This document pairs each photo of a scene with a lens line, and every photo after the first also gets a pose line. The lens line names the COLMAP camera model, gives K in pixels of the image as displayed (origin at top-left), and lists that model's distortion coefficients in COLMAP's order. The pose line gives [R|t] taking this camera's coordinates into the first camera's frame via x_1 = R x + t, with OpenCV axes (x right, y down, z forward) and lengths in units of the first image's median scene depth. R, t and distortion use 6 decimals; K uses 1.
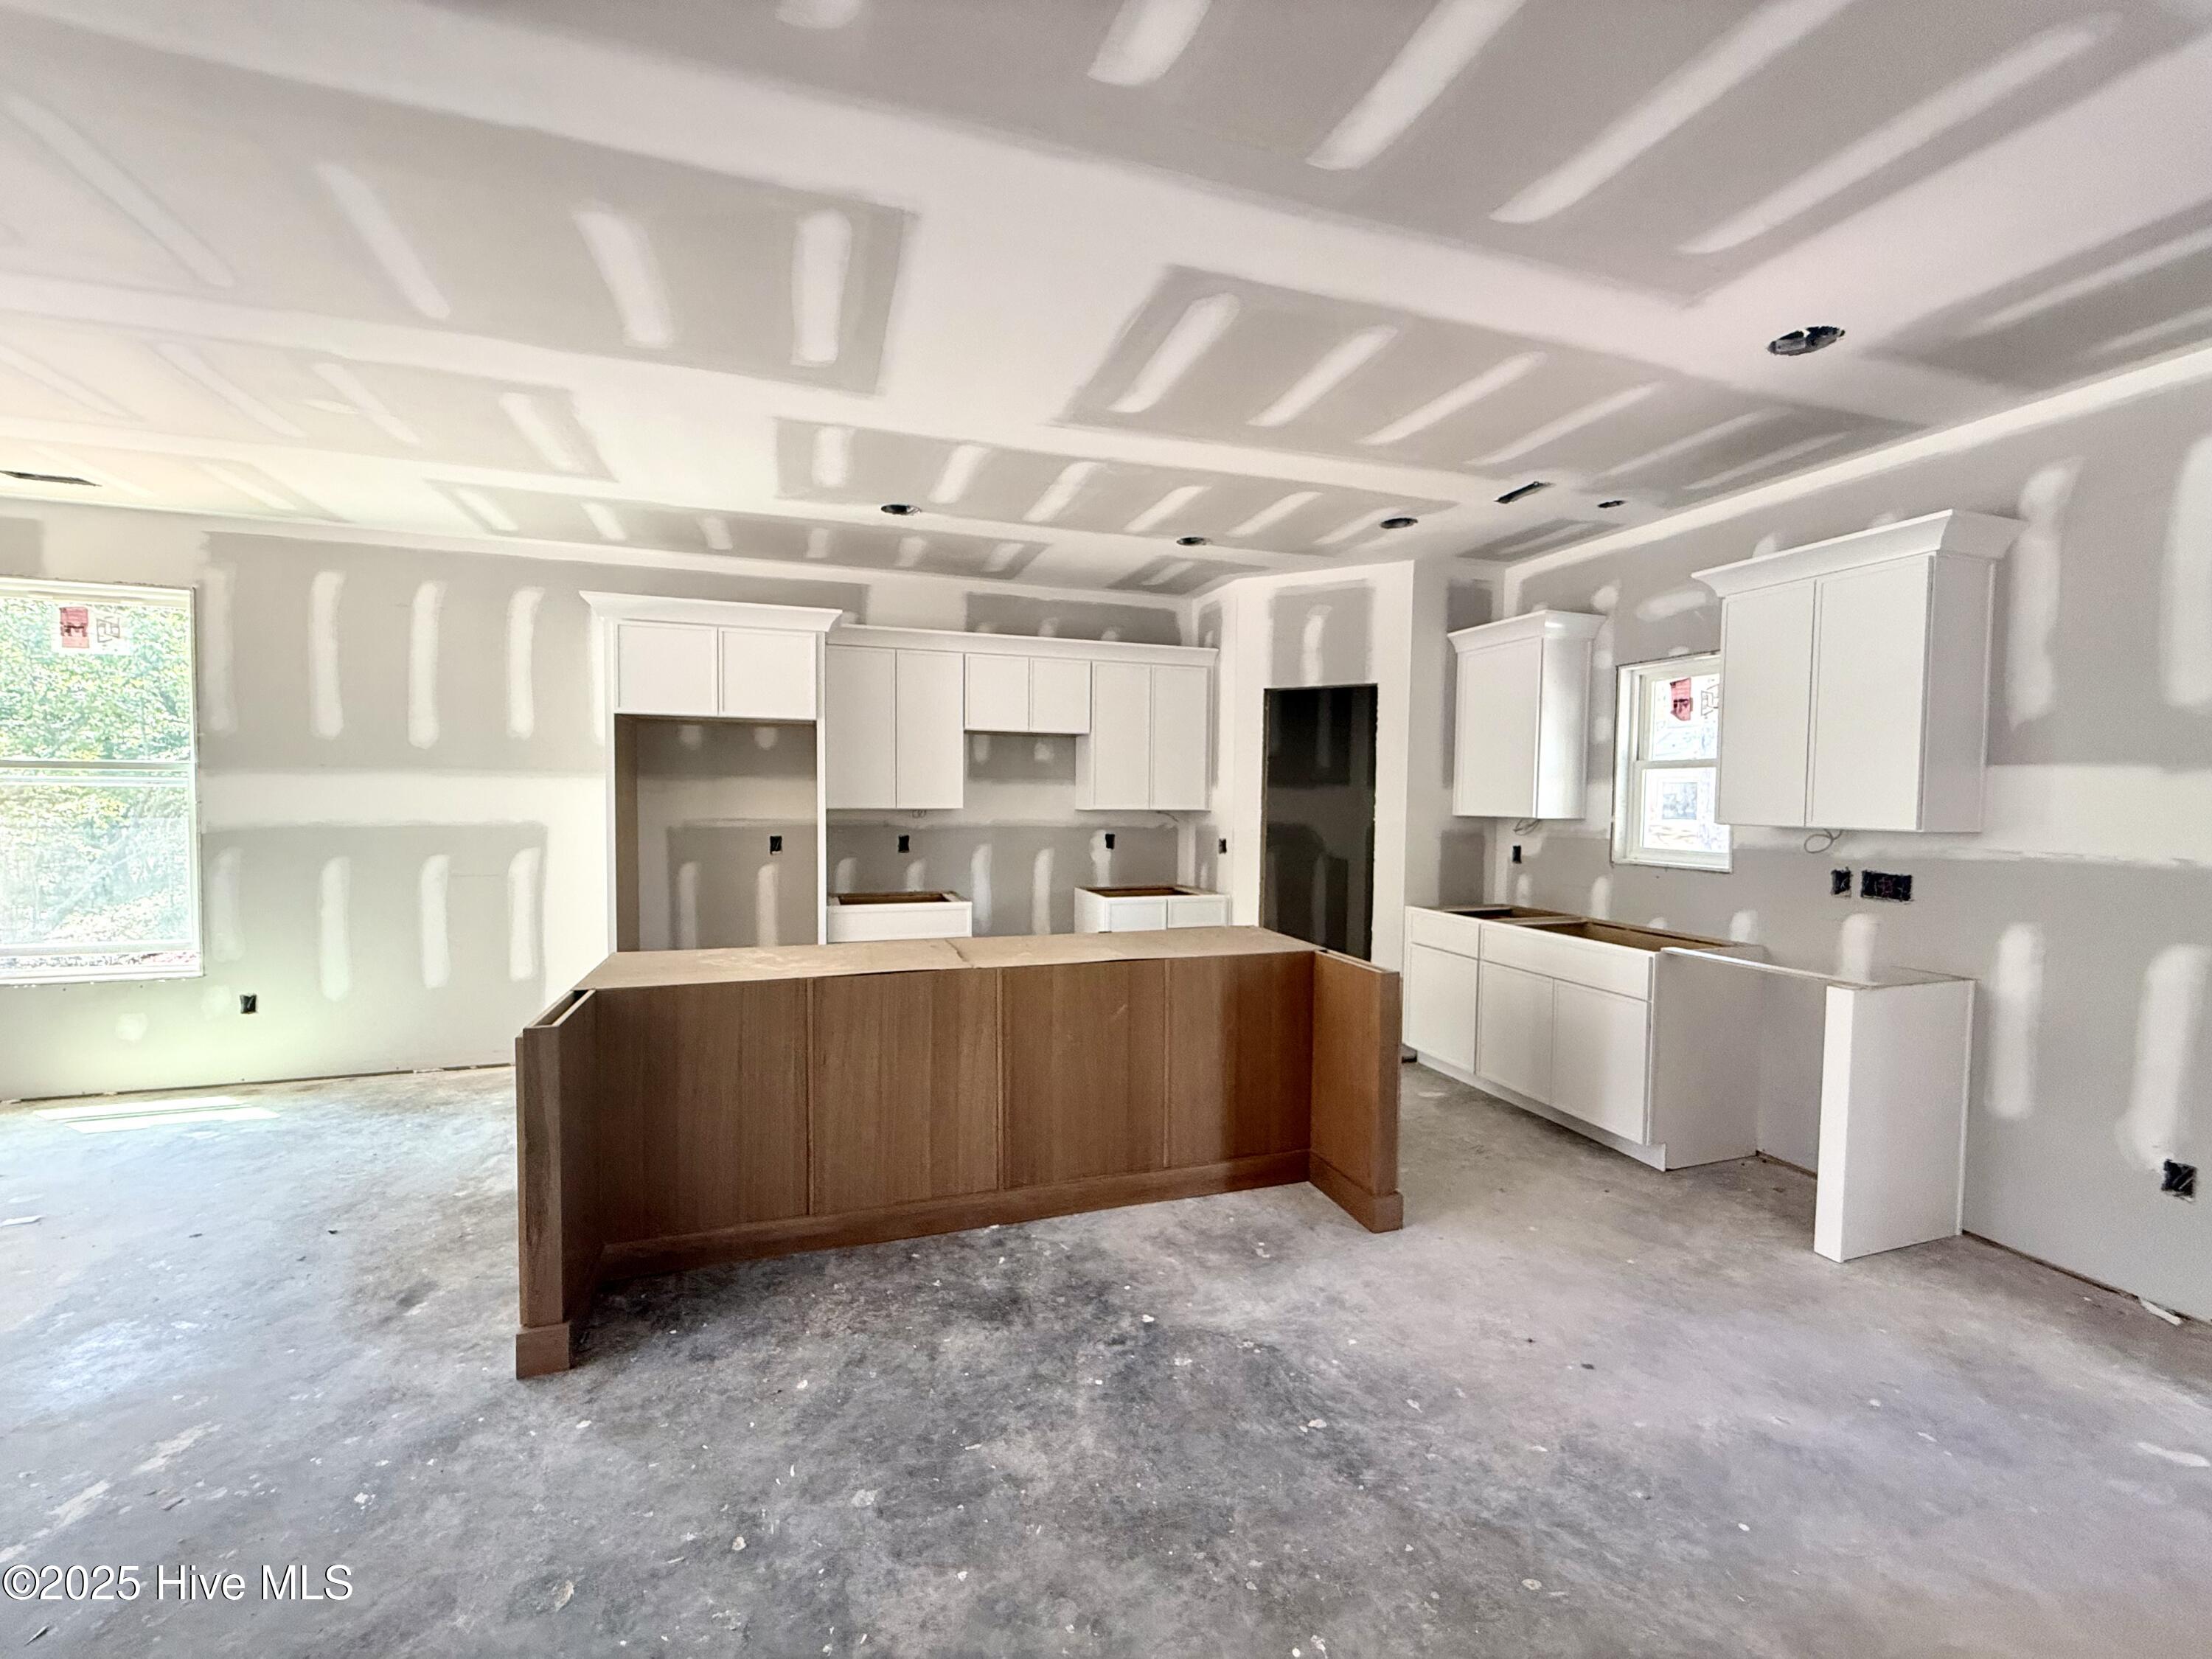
lens RADIAL K [[900.5, 0, 1102.2], [0, 900.5, 826.8], [0, 0, 1]] dist [0.009543, -0.000363]
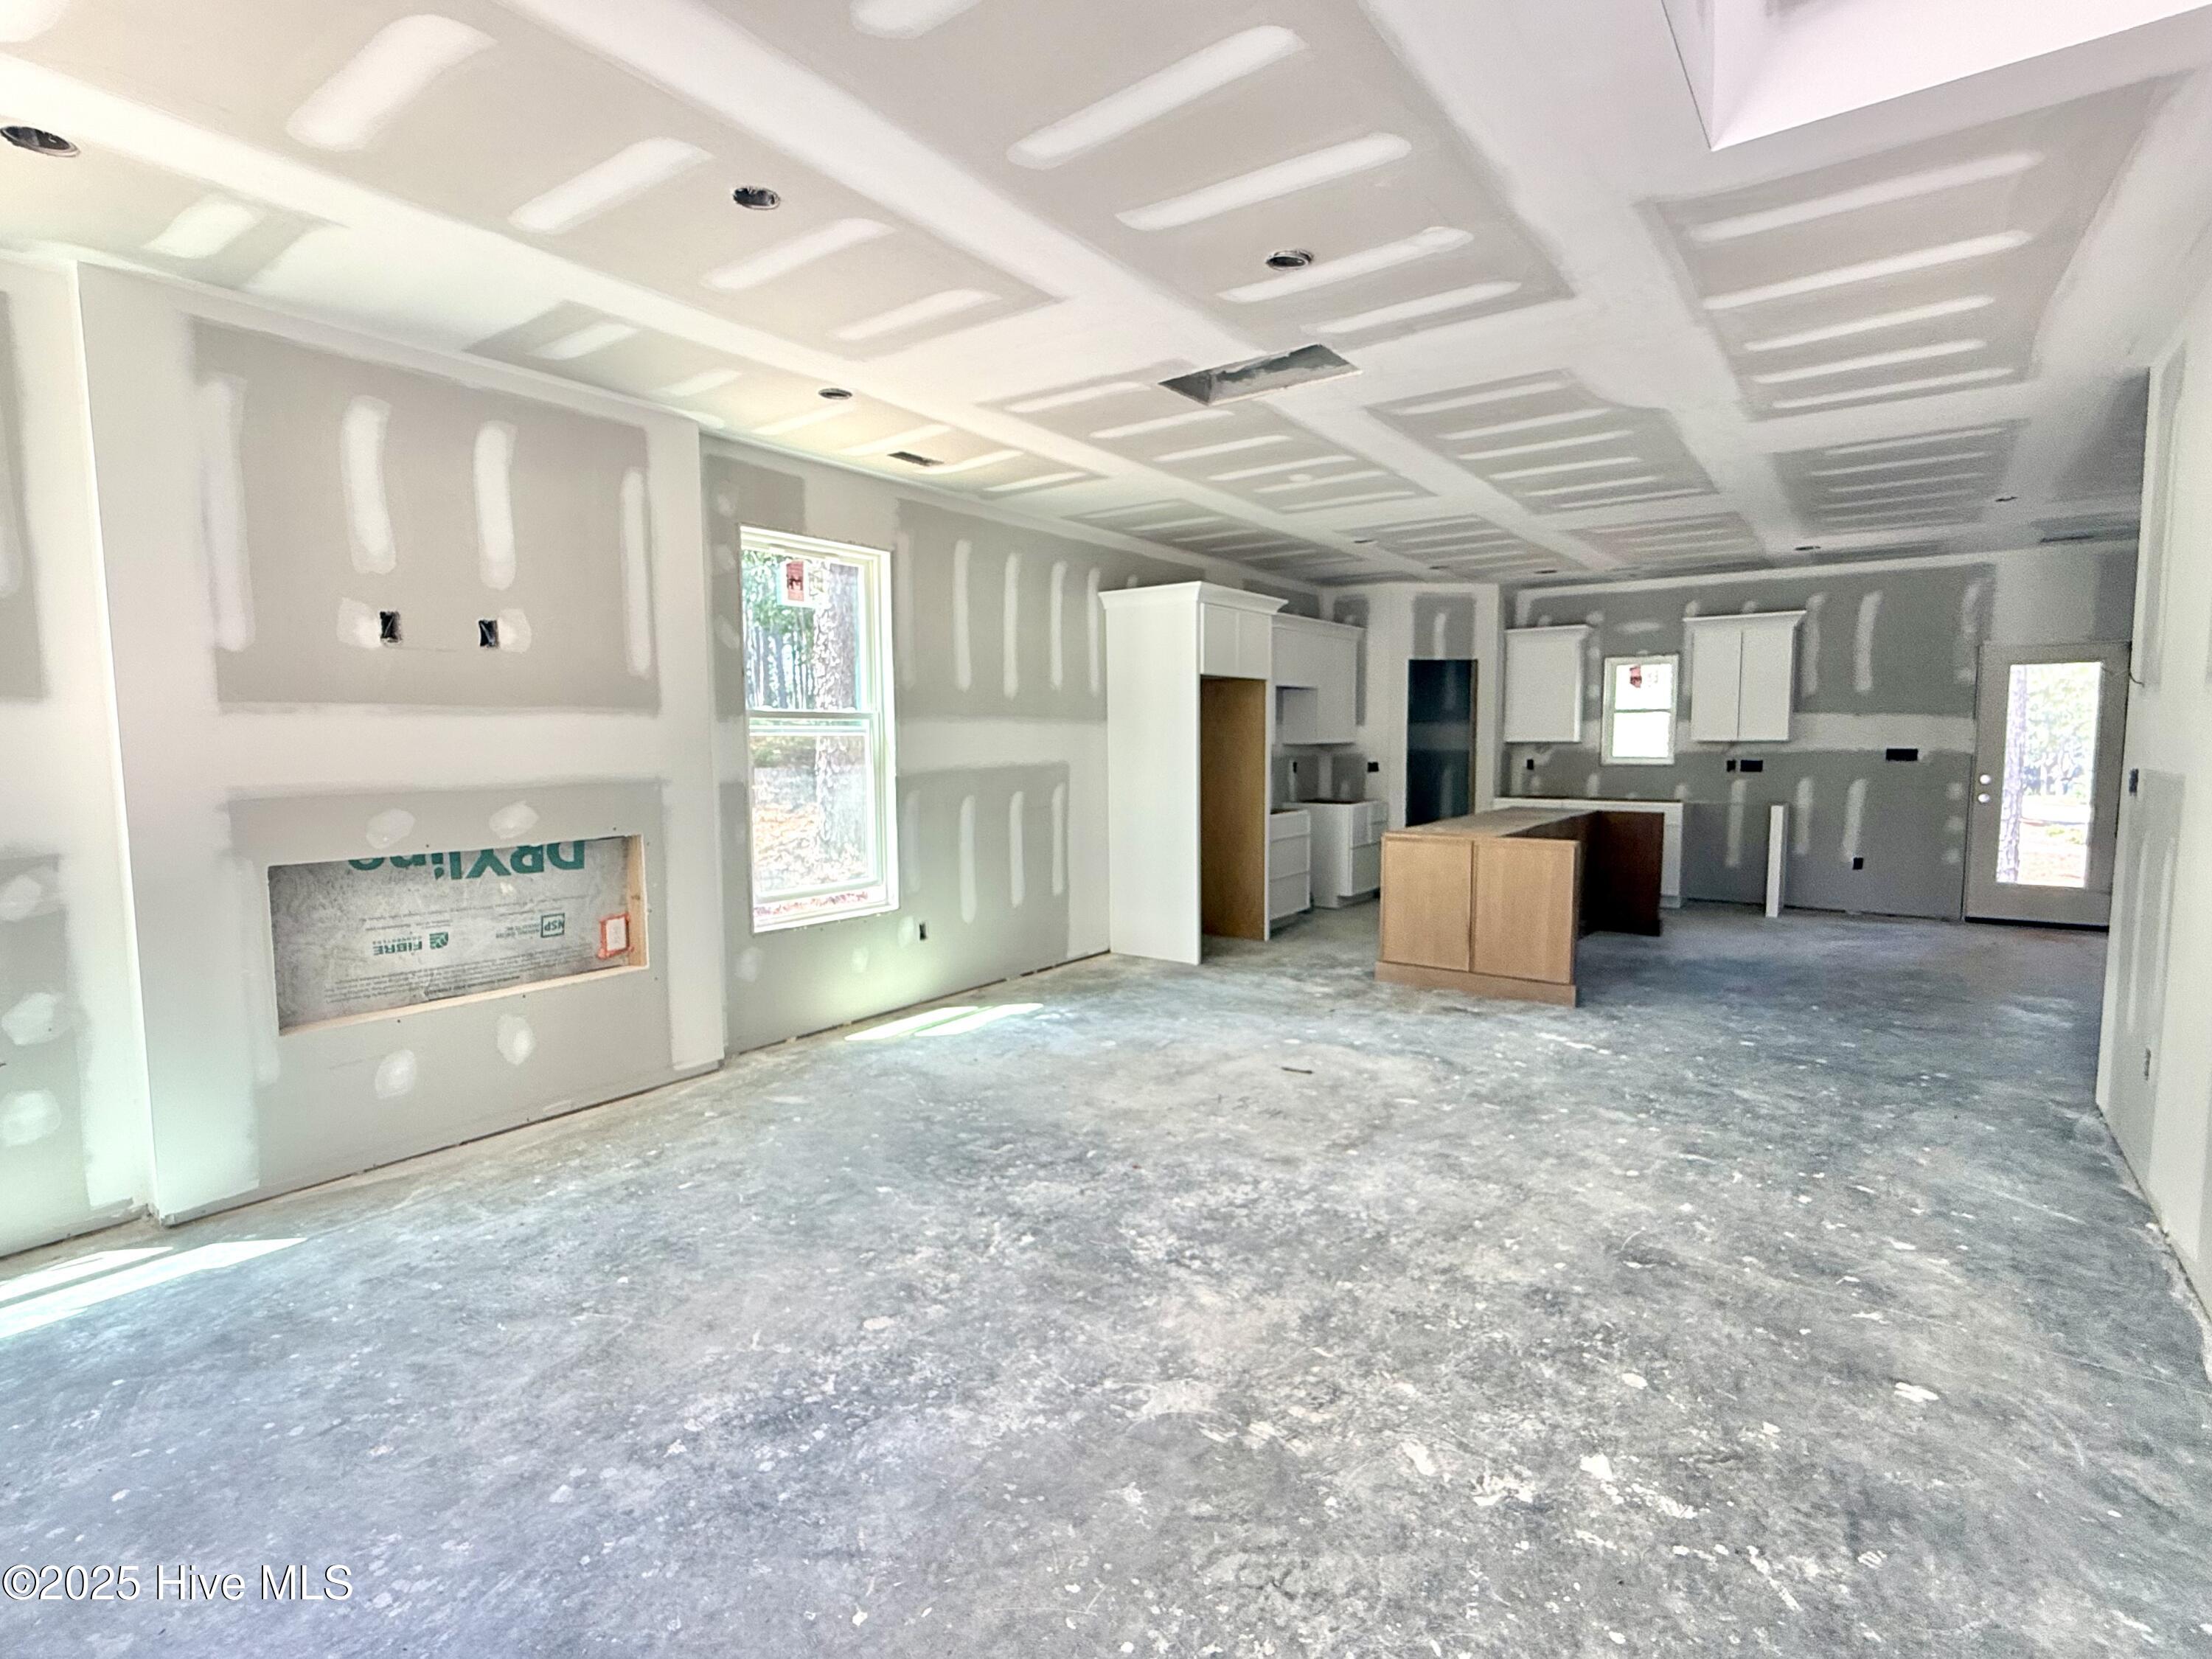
lens RADIAL K [[1054.7, 0, 1105.6], [0, 1054.7, 829.8], [0, 0, 1]] dist [0.000255, 0.000019]
pose [[0.817782, -0.066192, 0.571709, -1.511432], [0.036735, 0.997342, 0.062926, -0.000663], [-0.574354, -0.030458, 0.818040, -0.180788]]
